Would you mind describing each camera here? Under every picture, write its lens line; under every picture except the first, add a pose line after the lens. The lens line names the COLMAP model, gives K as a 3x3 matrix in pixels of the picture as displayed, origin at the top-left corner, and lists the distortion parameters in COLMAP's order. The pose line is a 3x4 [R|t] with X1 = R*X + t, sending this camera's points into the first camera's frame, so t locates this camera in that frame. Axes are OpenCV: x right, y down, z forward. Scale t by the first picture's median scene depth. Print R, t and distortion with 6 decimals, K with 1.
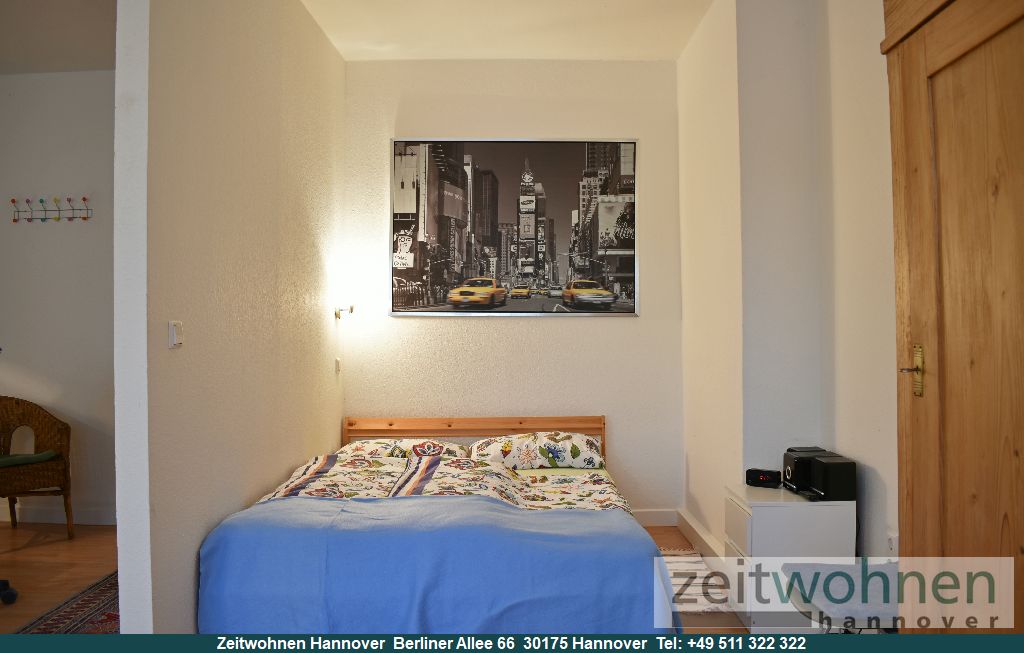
lens RADIAL K [[782.0, 0, 512.0], [0, 782.0, 326.5], [0, 0, 1]] dist [-0.047642, -0.001436]
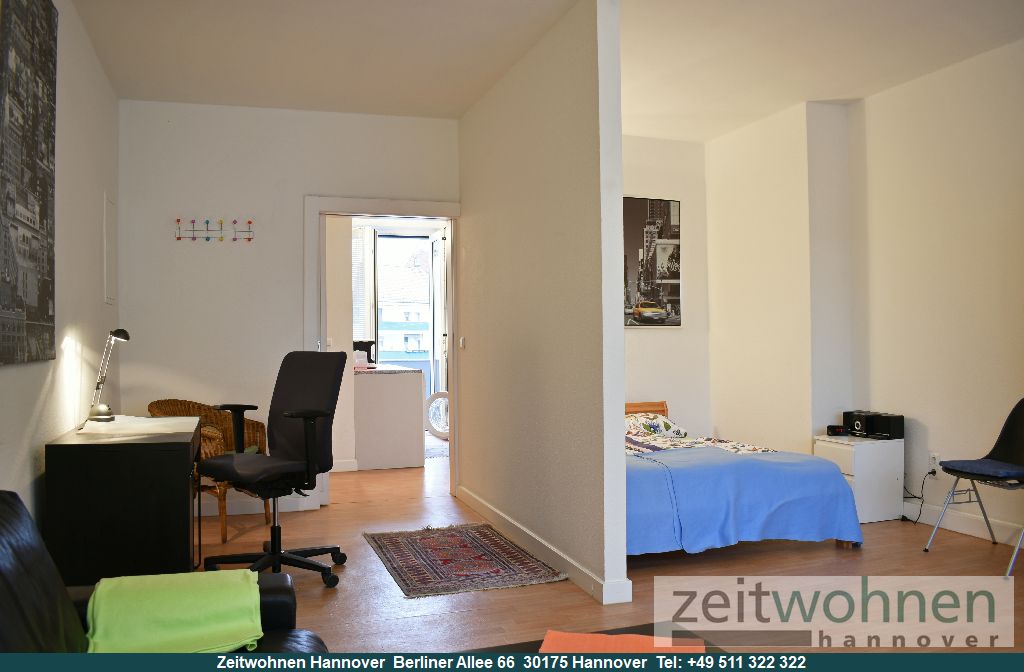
lens RADIAL K [[773.8, 0, 512.0], [0, 773.8, 336.0], [0, 0, 1]] dist [-0.003483, -0.001210]
pose [[0.942883, -0.002928, 0.333110, -0.573262], [0.004906, 0.999975, -0.005095, 0.006101], [-0.333087, 0.006439, 0.942874, -0.181100]]
